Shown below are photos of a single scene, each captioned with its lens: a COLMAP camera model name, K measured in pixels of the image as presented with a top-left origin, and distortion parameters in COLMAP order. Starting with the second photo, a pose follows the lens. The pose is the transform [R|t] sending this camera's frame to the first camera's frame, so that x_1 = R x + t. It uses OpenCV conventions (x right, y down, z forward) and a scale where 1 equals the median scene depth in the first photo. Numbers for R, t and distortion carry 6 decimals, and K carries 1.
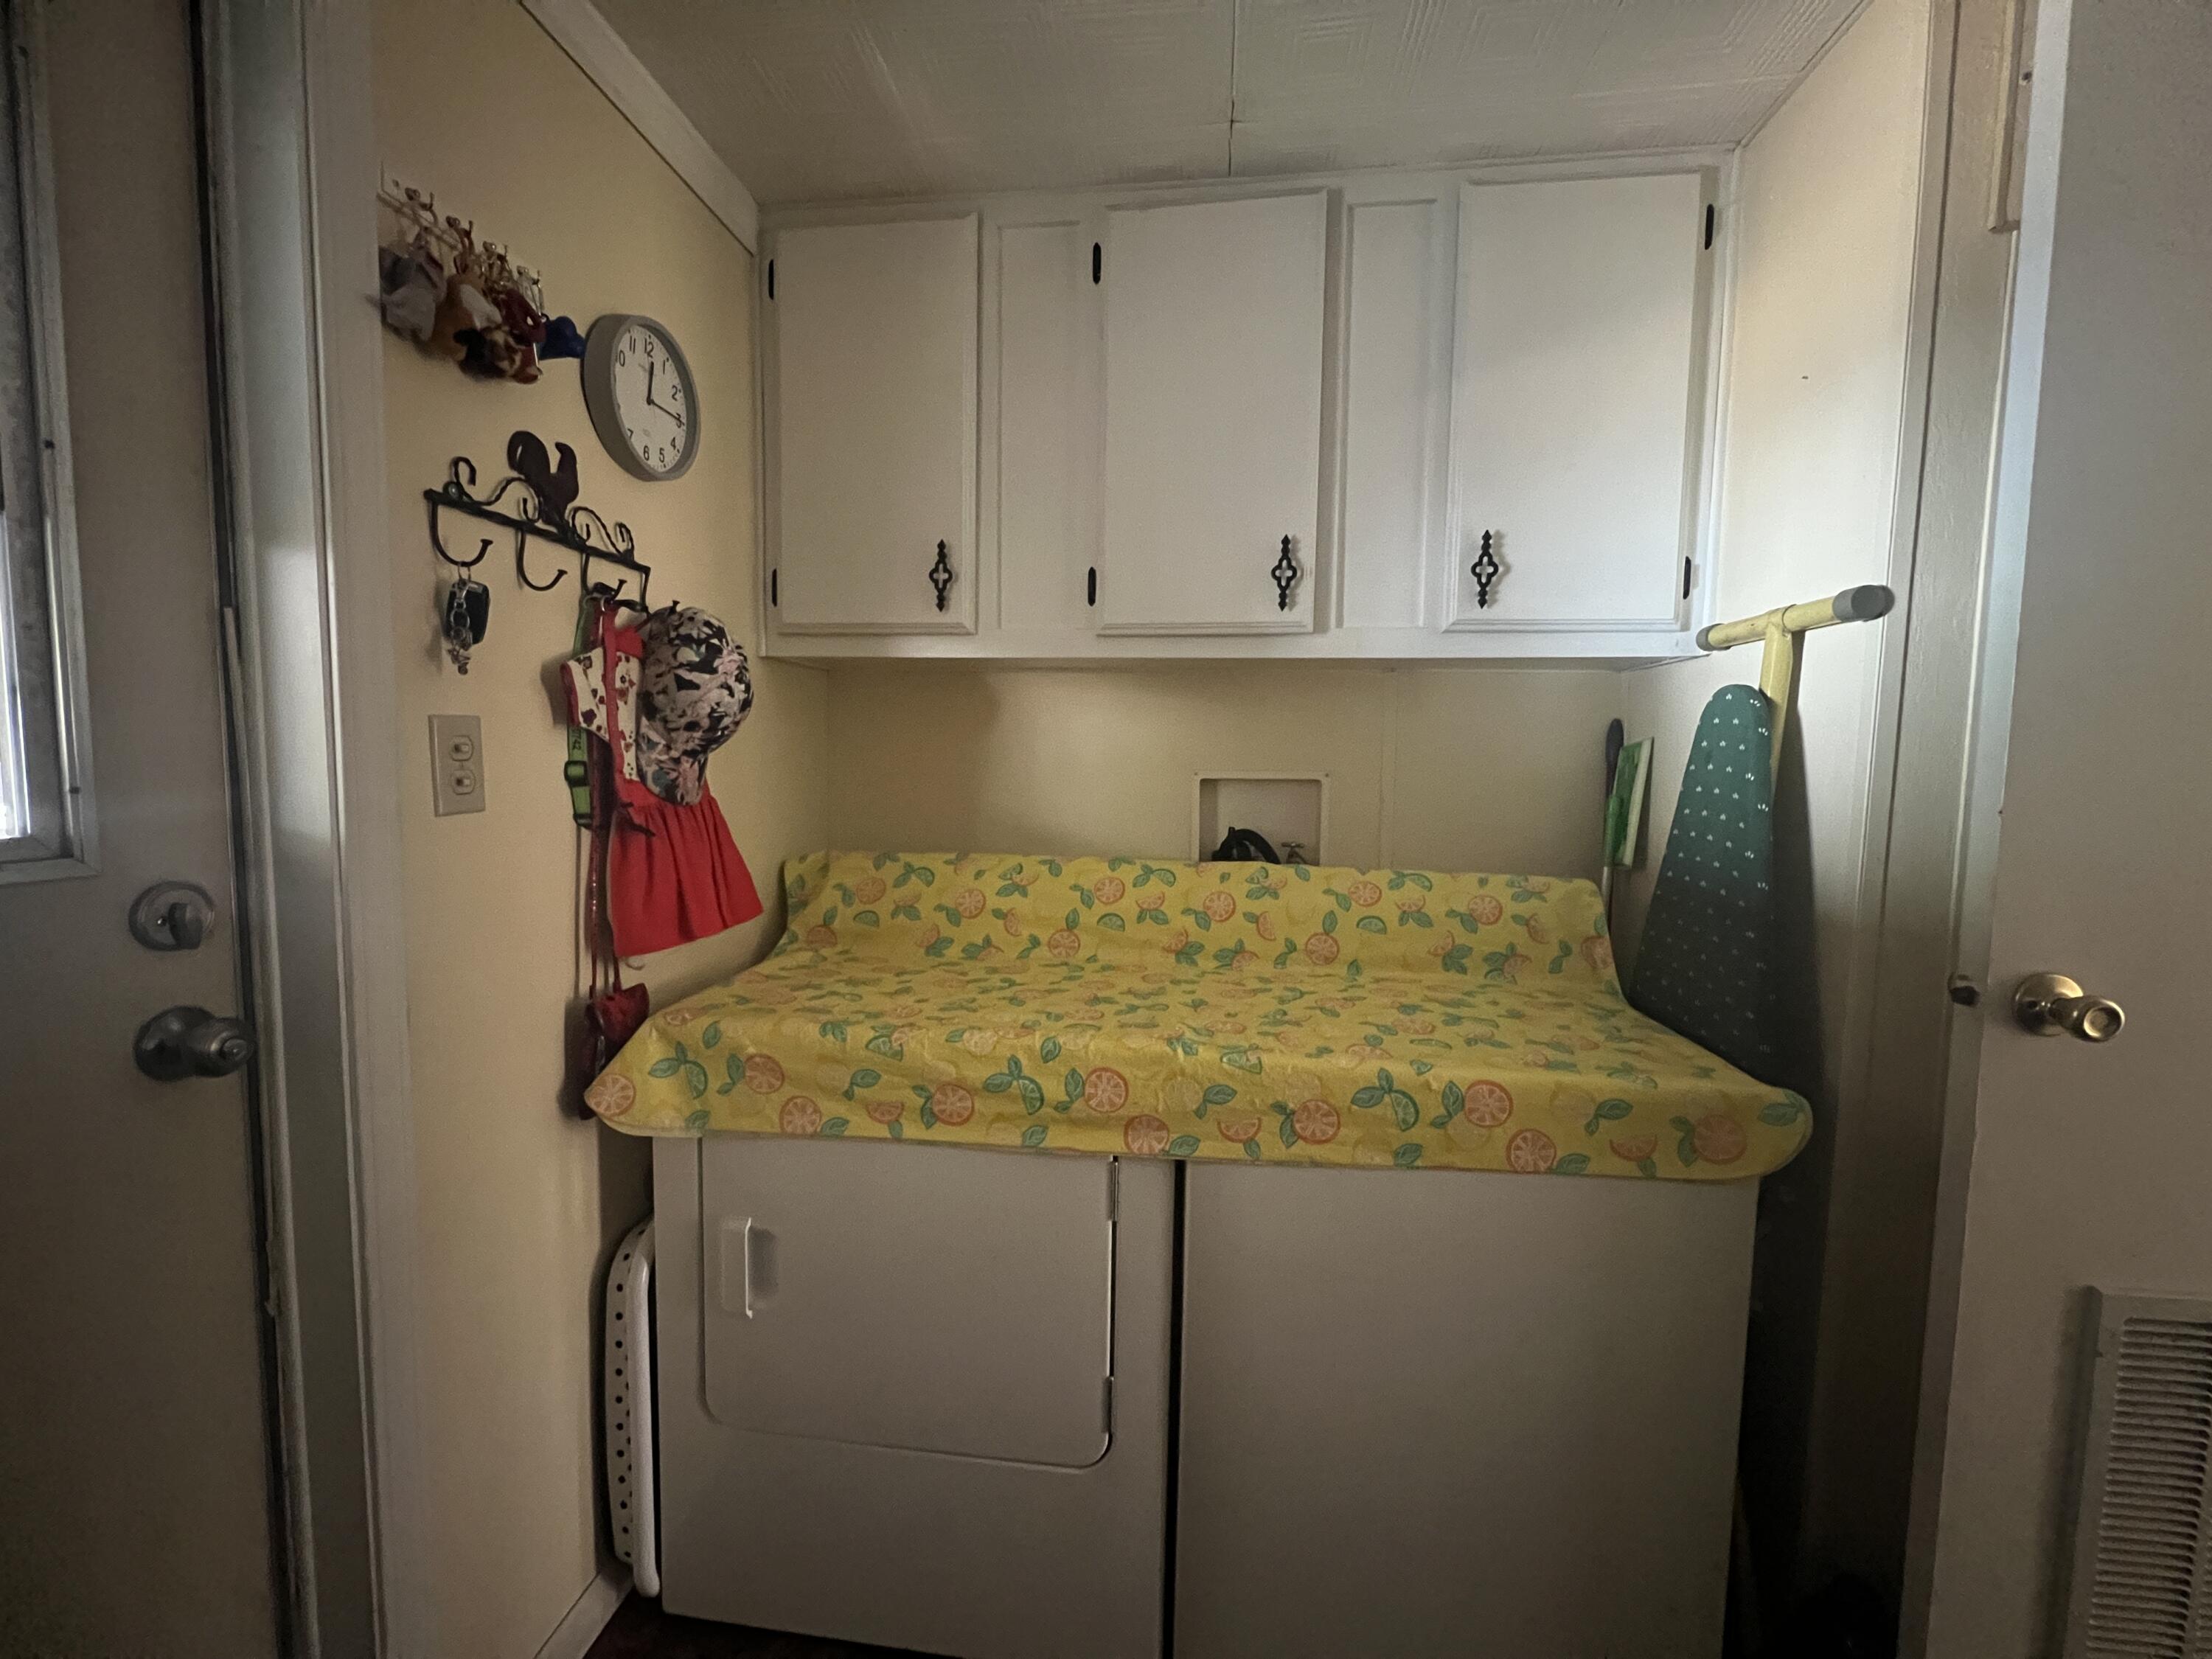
lens RADIAL K [[885.9, 0, 1106.0], [0, 885.9, 826.2], [0, 0, 1]] dist [0.000780, -0.000002]
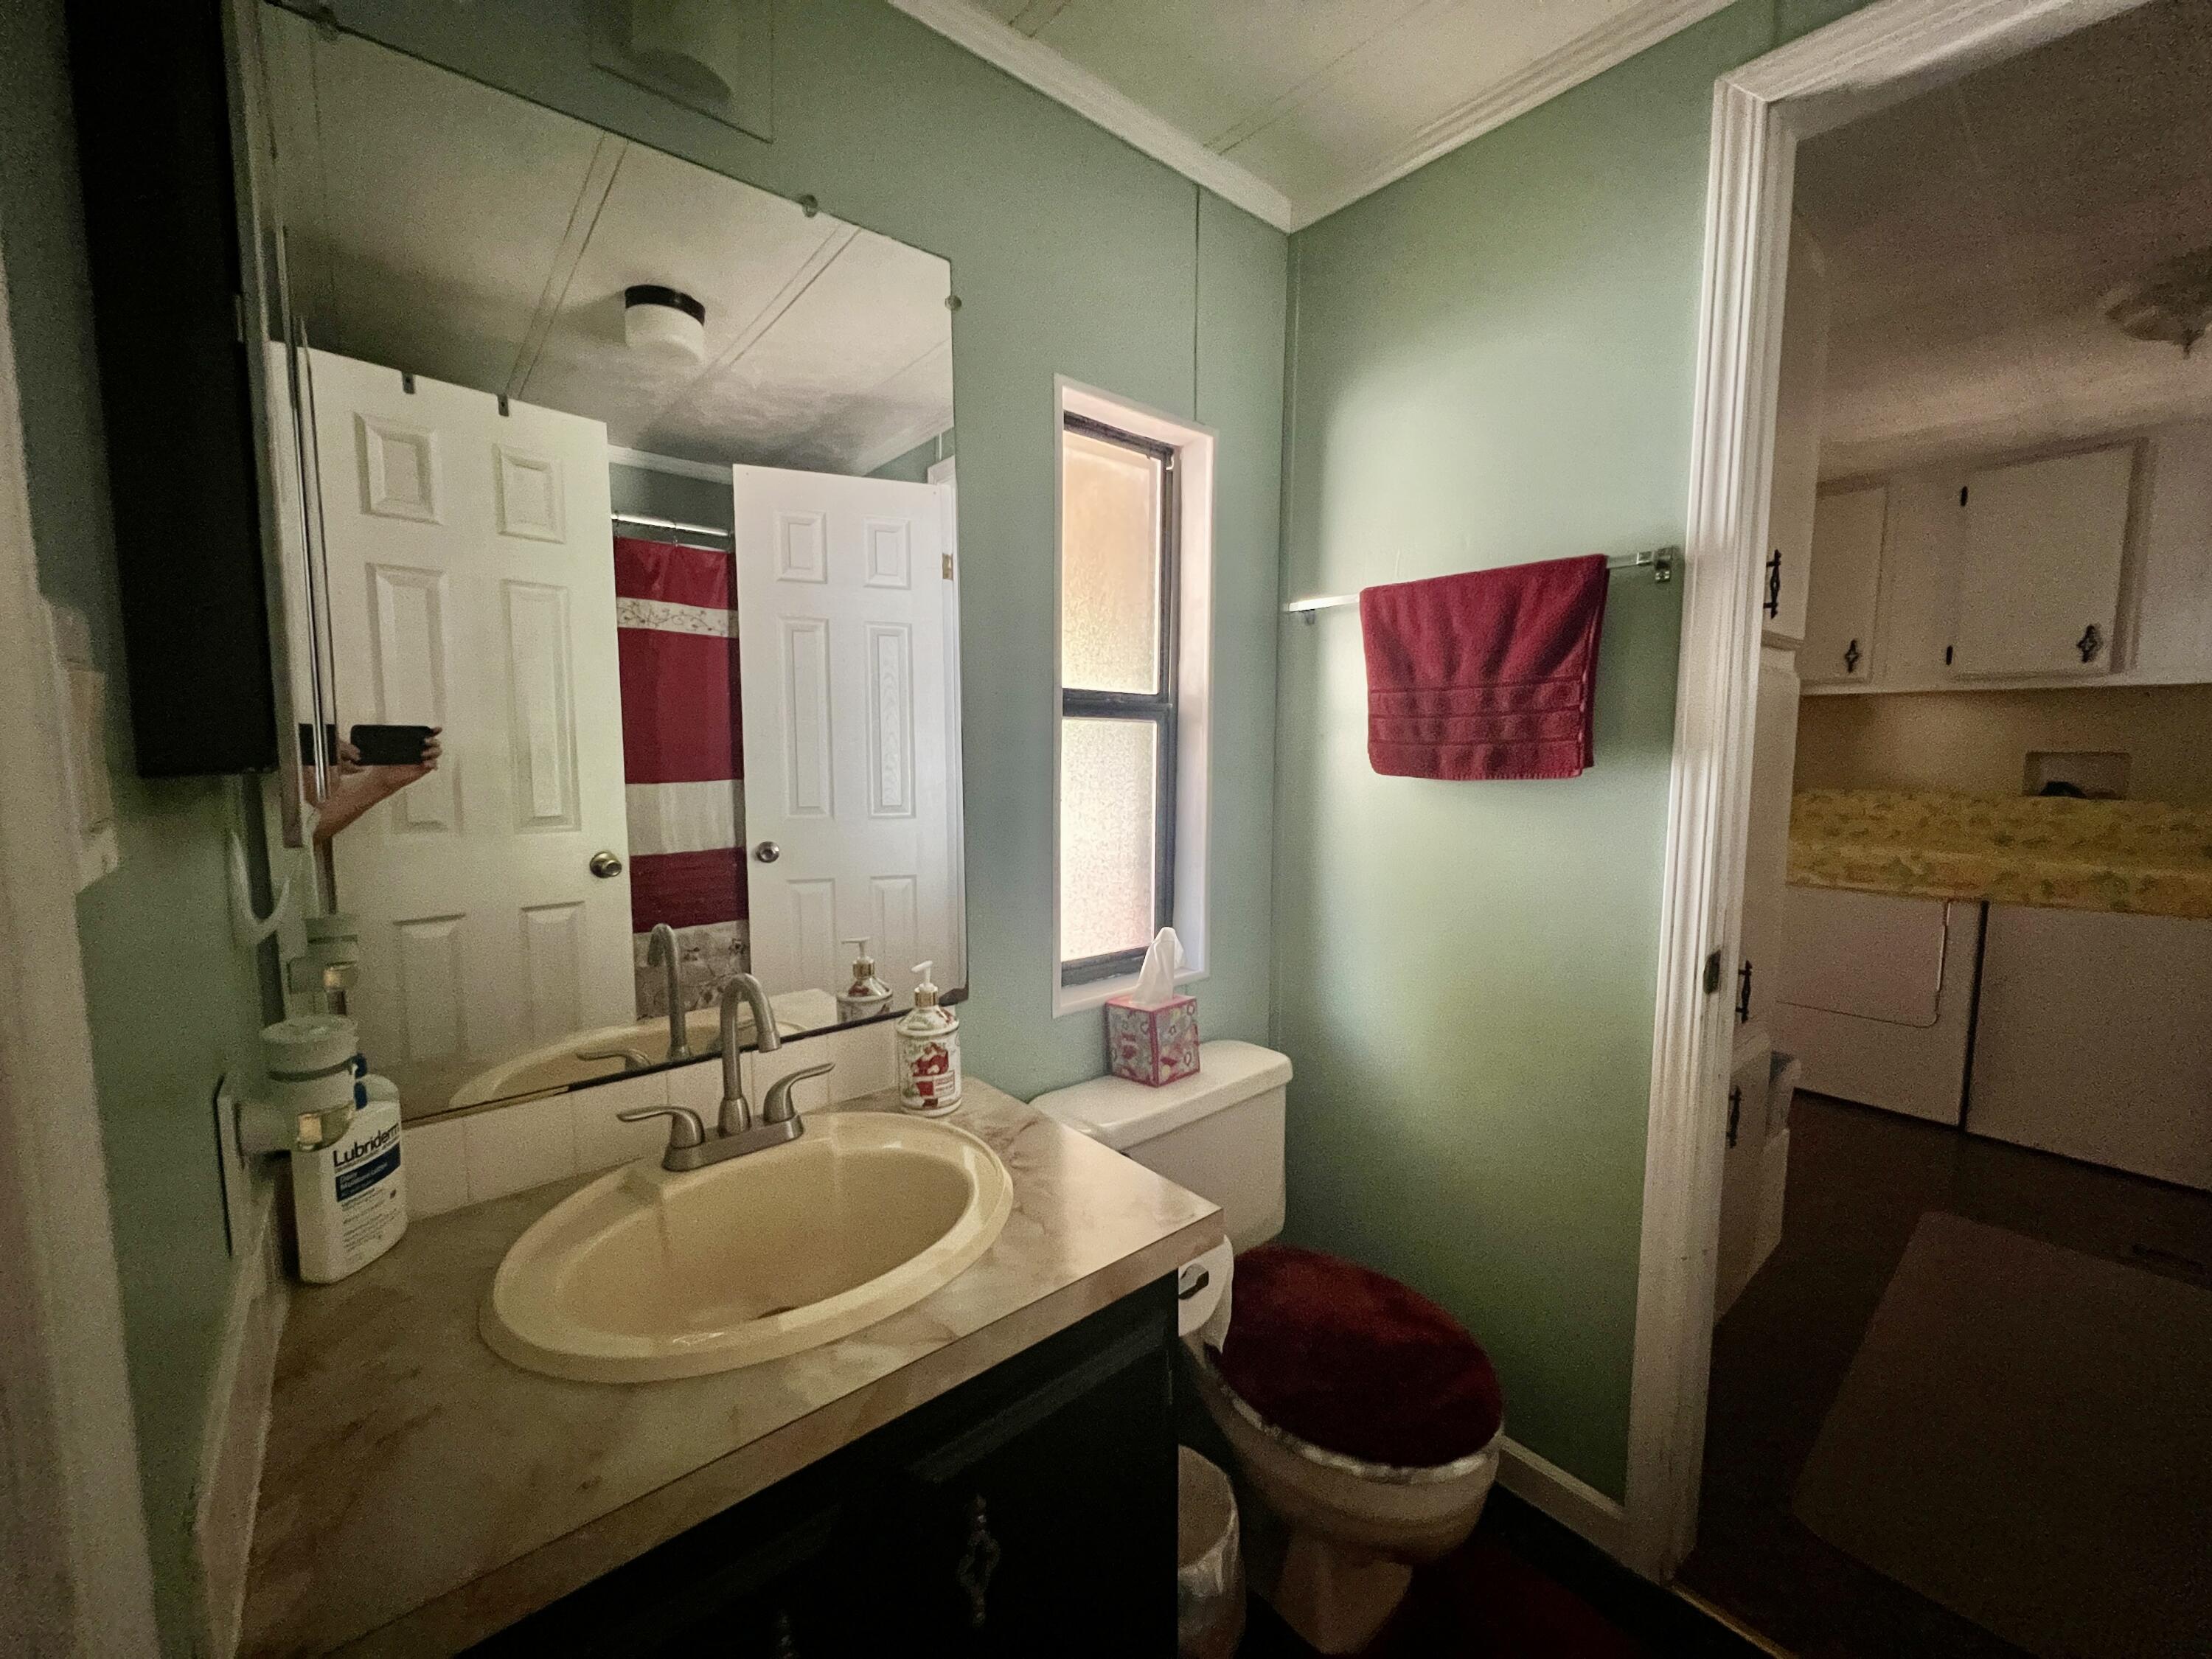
lens RADIAL K [[885.9, 0, 1101.0], [0, 885.9, 823.7], [0, 0, 1]] dist [0.000780, -0.000002]
pose [[0.730681, 0.051252, -0.680793, -0.033433], [-0.047327, 0.998582, 0.024382, 0.153454], [0.681077, 0.014405, 0.732070, -1.790560]]
